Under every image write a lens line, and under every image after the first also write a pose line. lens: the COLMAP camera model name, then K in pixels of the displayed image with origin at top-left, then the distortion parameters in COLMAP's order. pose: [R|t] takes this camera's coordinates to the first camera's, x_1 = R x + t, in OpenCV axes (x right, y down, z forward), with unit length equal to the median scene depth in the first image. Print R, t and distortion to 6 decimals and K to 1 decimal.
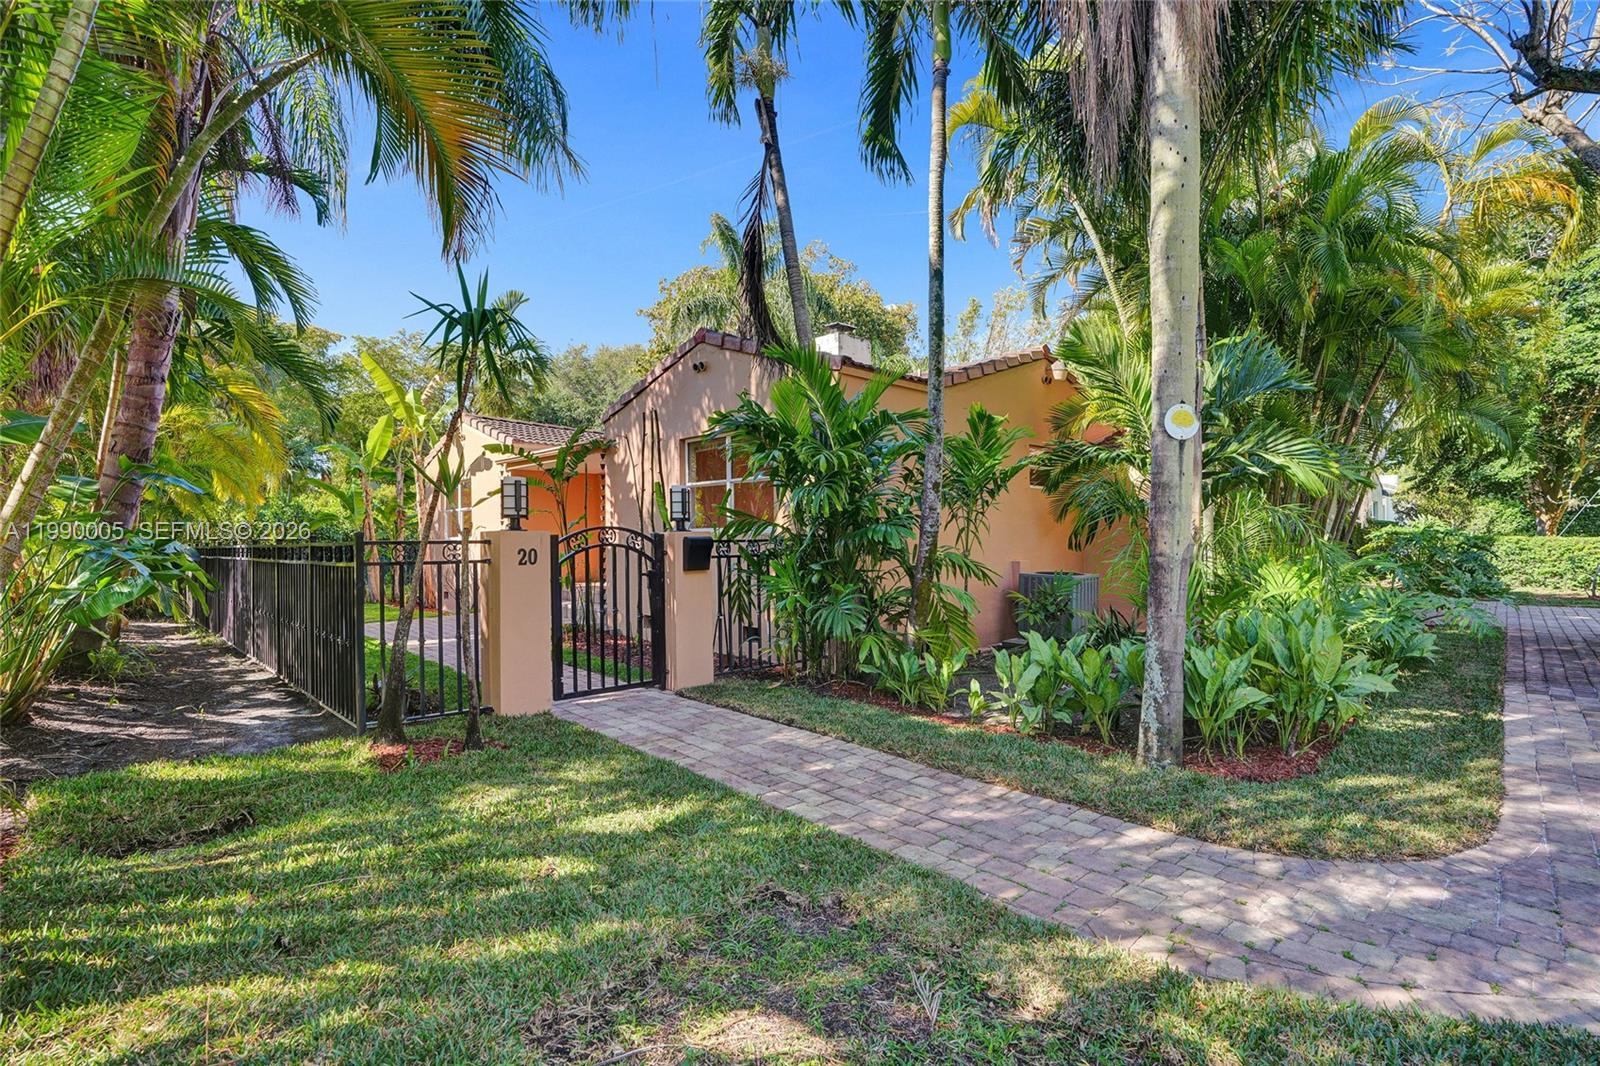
lens RADIAL K [[746.5, 0, 803.7], [0, 746.5, 532.3], [0, 0, 1]] dist [-0.069923, 0.032260]
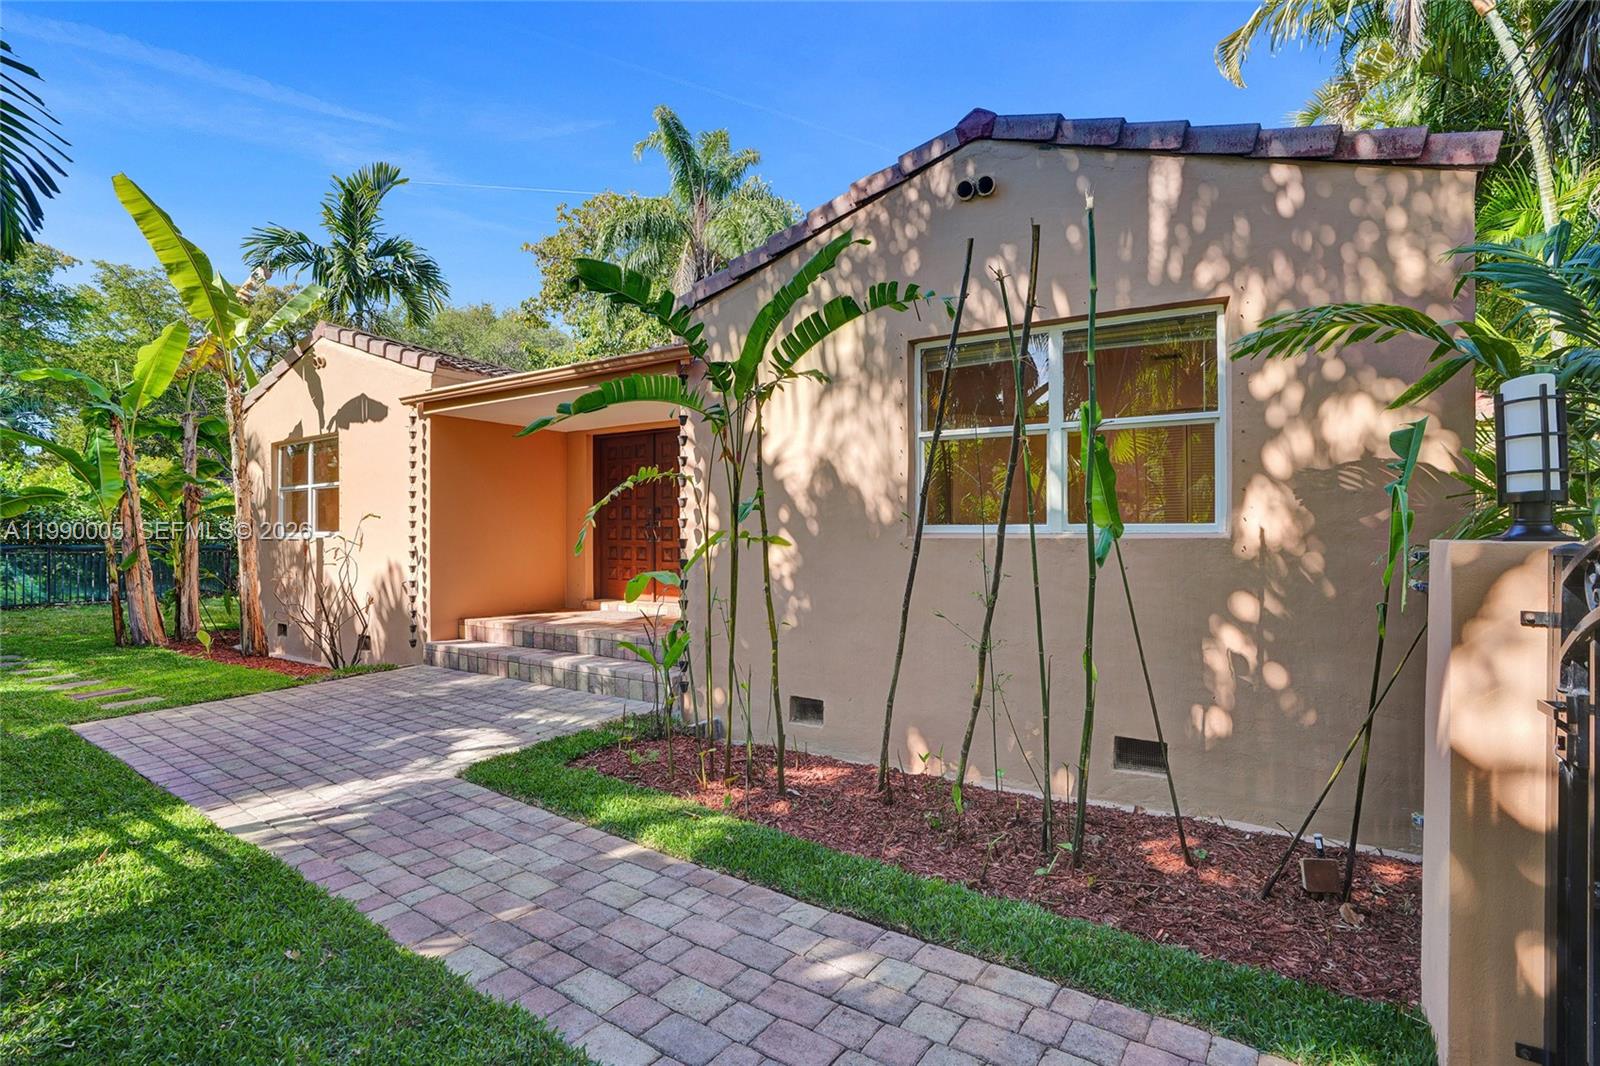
lens RADIAL K [[757.8, 0, 804.8], [0, 757.8, 530.1], [0, 0, 1]] dist [-0.044583, 0.022970]
pose [[0.977555, 0.009837, 0.210452, -0.178409], [-0.011005, 0.999930, 0.004380, -0.001520], [-0.210394, -0.006598, 0.977594, 0.284006]]
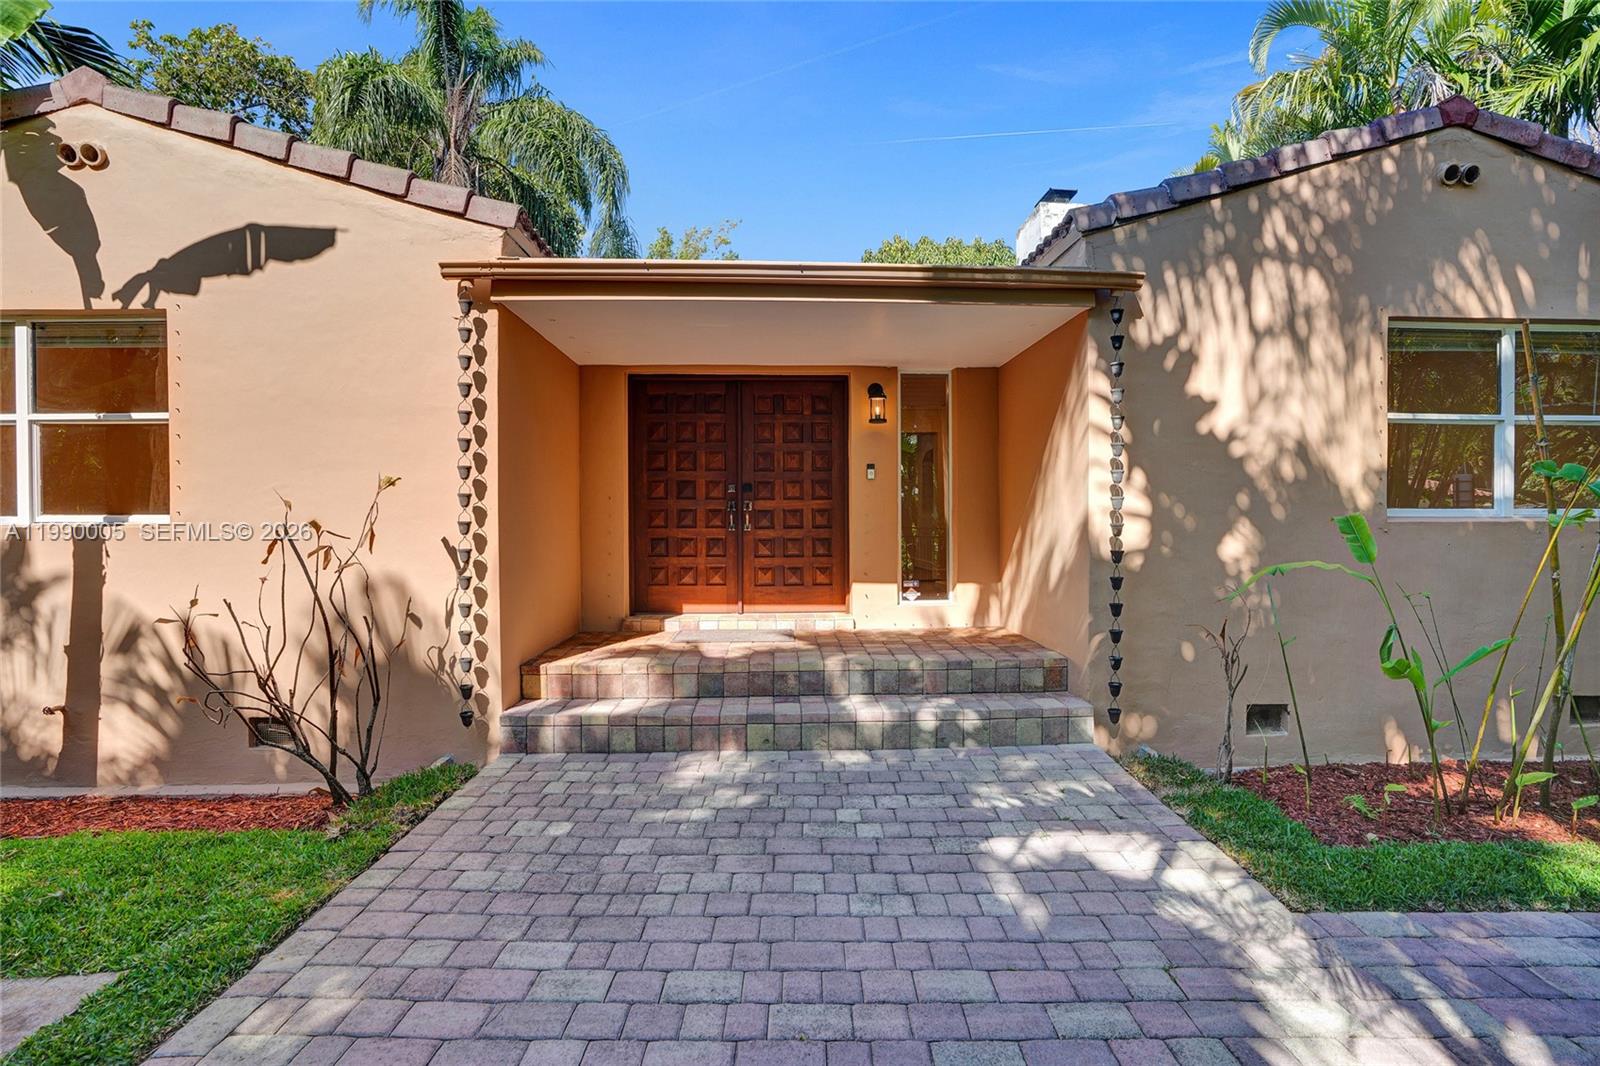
lens RADIAL K [[757.8, 0, 804.8], [0, 757.8, 530.1], [0, 0, 1]] dist [-0.044583, 0.022970]
pose [[0.677666, -0.001307, 0.735369, -0.412738], [-0.014875, 0.999769, 0.015485, 0.003168], [-0.735220, -0.021432, 0.677490, 0.518770]]
